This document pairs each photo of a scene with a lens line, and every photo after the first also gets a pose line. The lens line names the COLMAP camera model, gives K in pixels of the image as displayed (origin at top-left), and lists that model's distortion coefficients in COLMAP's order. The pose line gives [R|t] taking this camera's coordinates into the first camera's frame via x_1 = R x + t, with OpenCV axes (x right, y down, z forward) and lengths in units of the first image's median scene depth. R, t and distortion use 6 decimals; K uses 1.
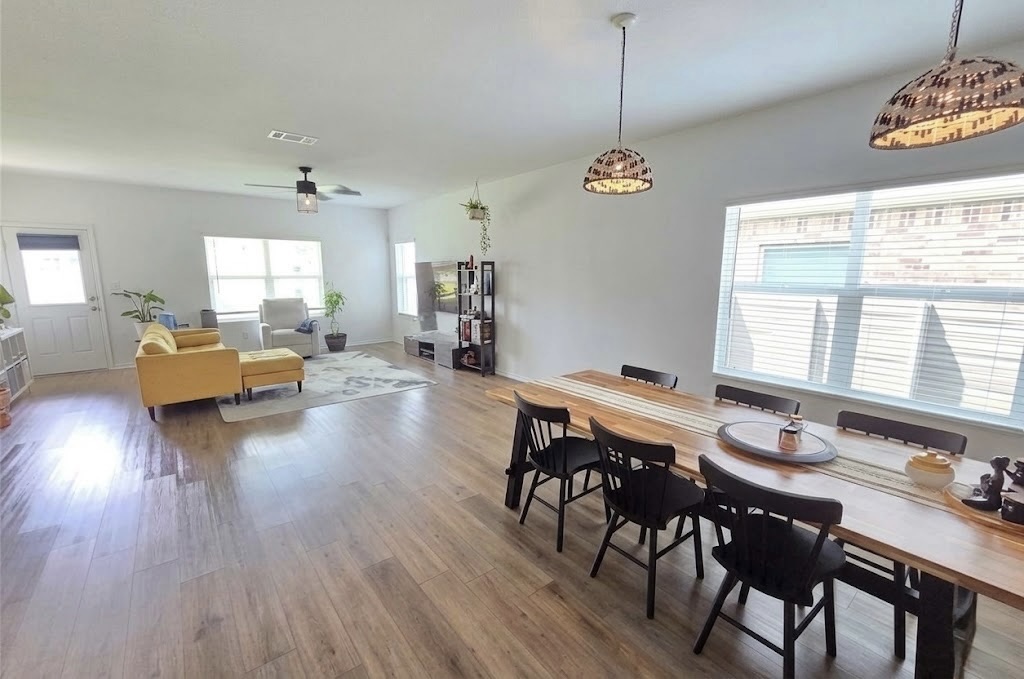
lens RADIAL K [[435.5, 0, 512.0], [0, 435.5, 339.5], [0, 0, 1]] dist [-0.000991, 0.000124]
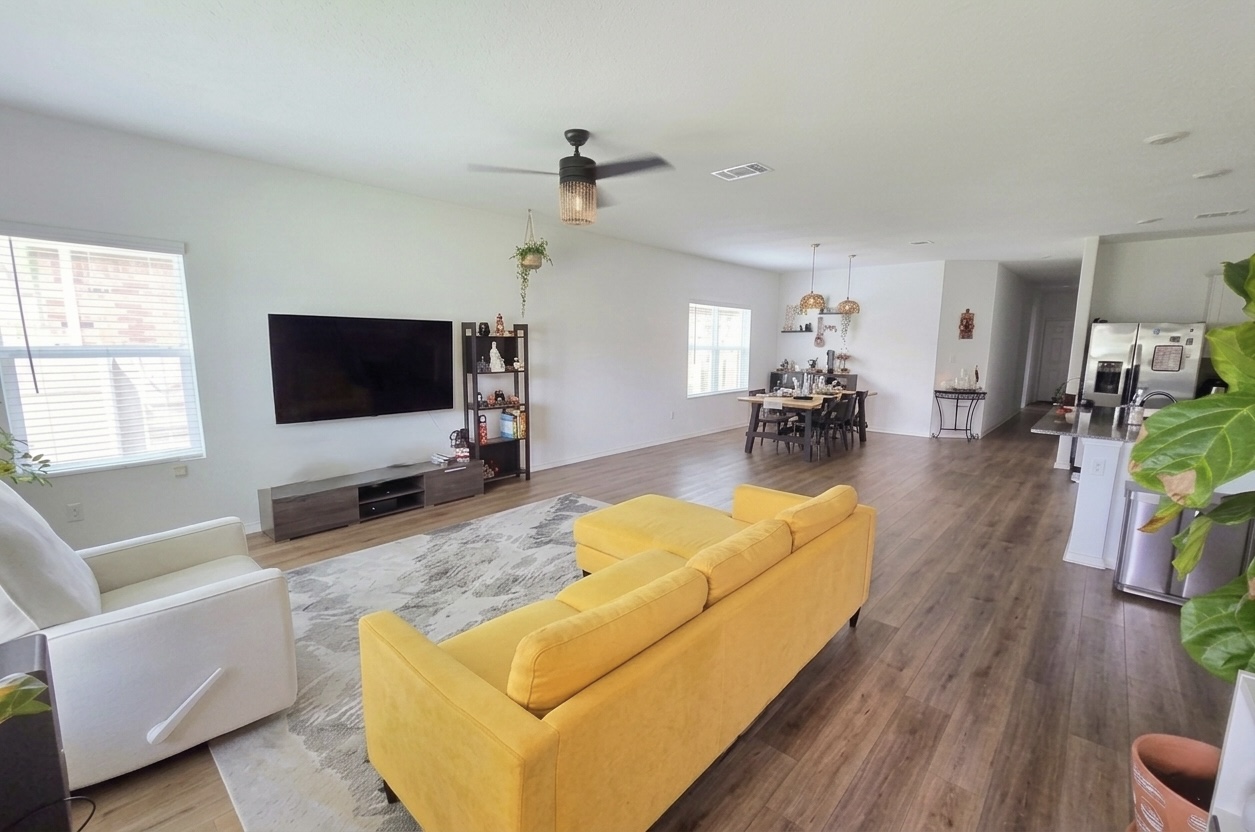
lens RADIAL K [[533.8, 0, 627.5], [0, 533.8, 416.0], [0, 0, 1]] dist [-0.000991, 0.000124]
pose [[-0.172602, -0.160009, 0.971908, -2.519571], [0.131413, 0.974155, 0.183717, -0.429838], [-0.976186, 0.159432, -0.147114, 2.458498]]
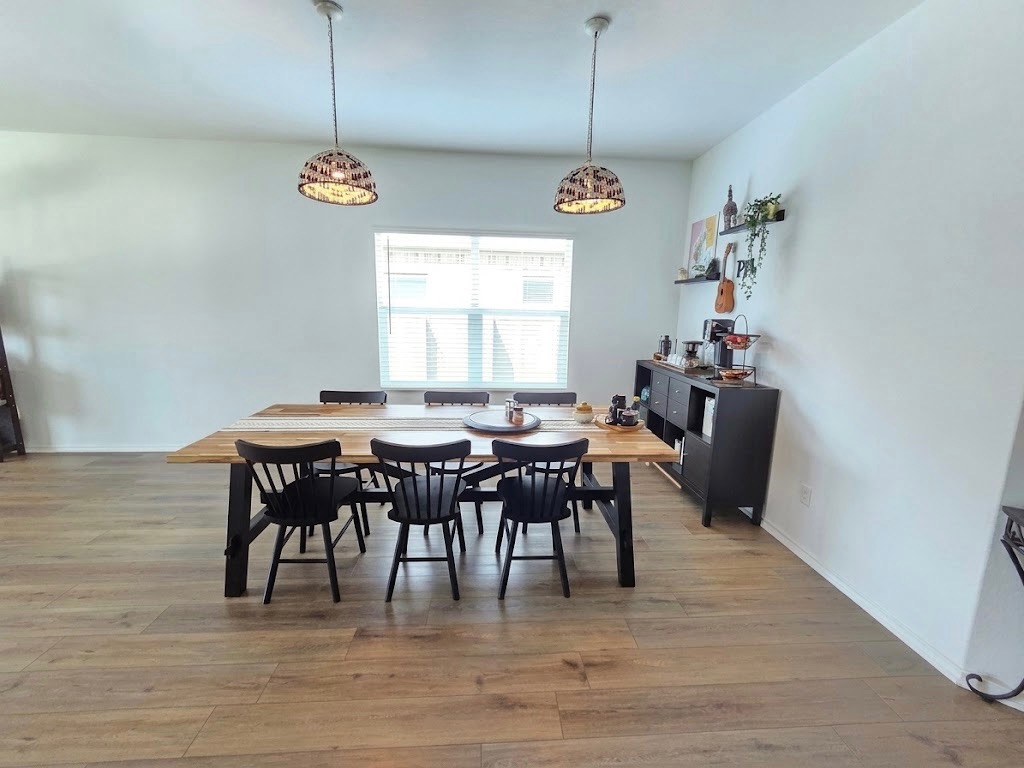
lens RADIAL K [[424.2, 0, 512.0], [0, 424.2, 384.0], [0, 0, 1]] dist [-0.003826, -0.000415]
pose [[0.573065, -0.144319, 0.806702, -0.306698], [0.113676, 0.988854, 0.096152, 0.003413], [-0.811587, 0.036602, 0.583084, 0.176228]]
